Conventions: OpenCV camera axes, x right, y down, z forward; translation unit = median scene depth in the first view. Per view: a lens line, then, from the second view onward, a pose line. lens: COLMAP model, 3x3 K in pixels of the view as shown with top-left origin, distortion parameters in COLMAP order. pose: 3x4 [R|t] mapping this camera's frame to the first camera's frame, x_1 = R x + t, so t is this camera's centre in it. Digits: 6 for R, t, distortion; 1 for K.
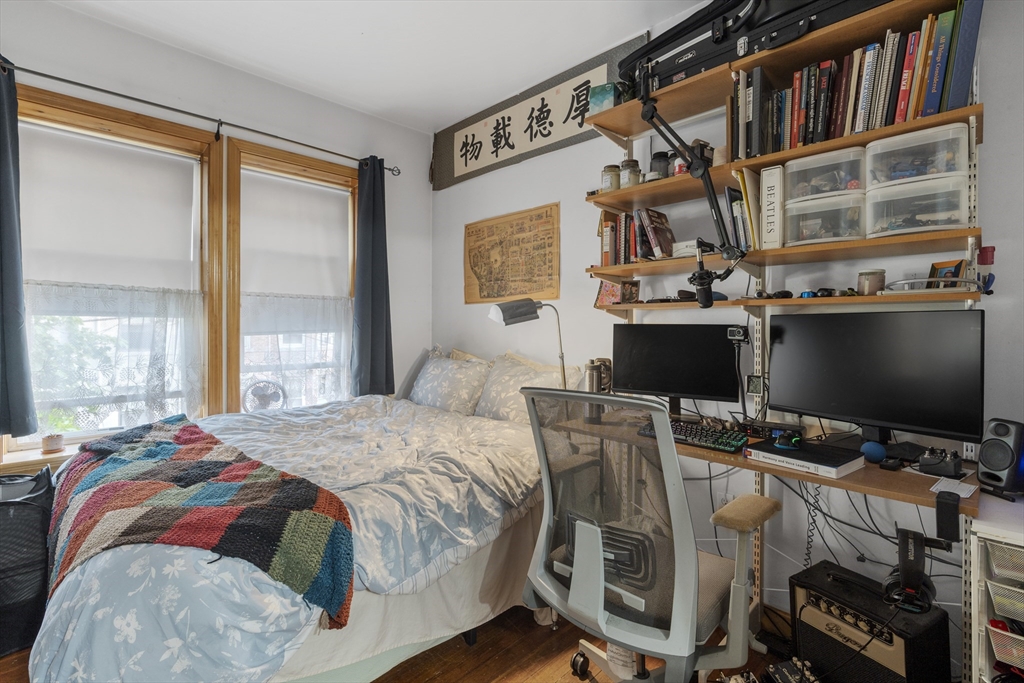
lens RADIAL K [[468.2, 0, 512.8], [0, 468.2, 338.5], [0, 0, 1]] dist [-0.001037, 0.006485]
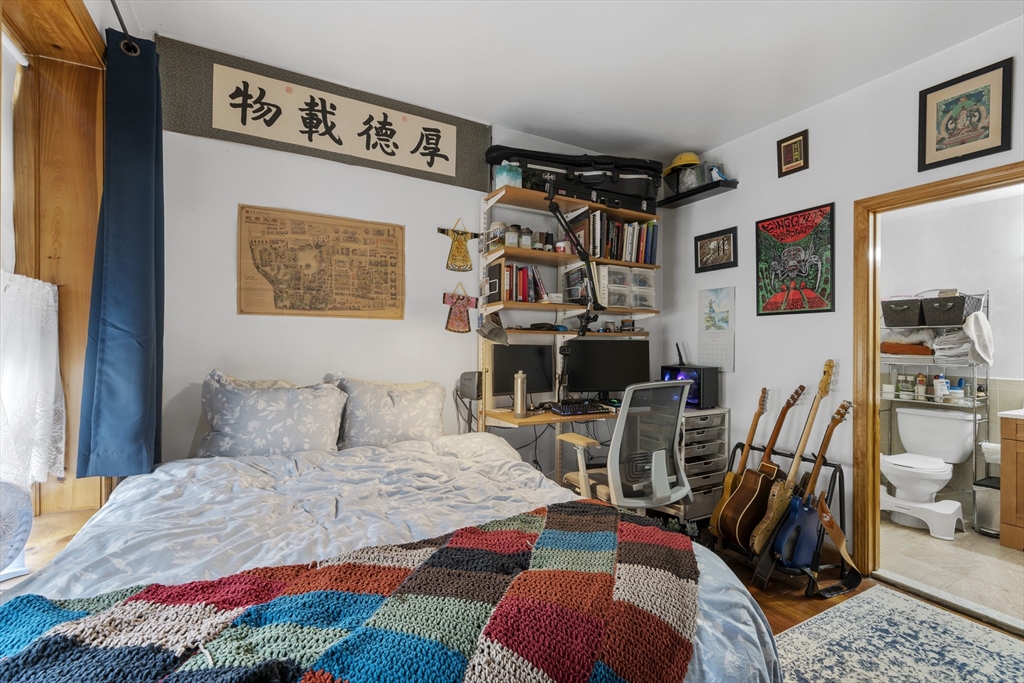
lens RADIAL K [[468.2, 0, 512.8], [0, 468.2, 338.5], [0, 0, 1]] dist [-0.001037, 0.006485]
pose [[0.276067, 0.000815, 0.961138, -0.767820], [0.006289, 0.999977, -0.002654, -0.035437], [-0.961118, 0.006778, 0.276056, 0.451352]]
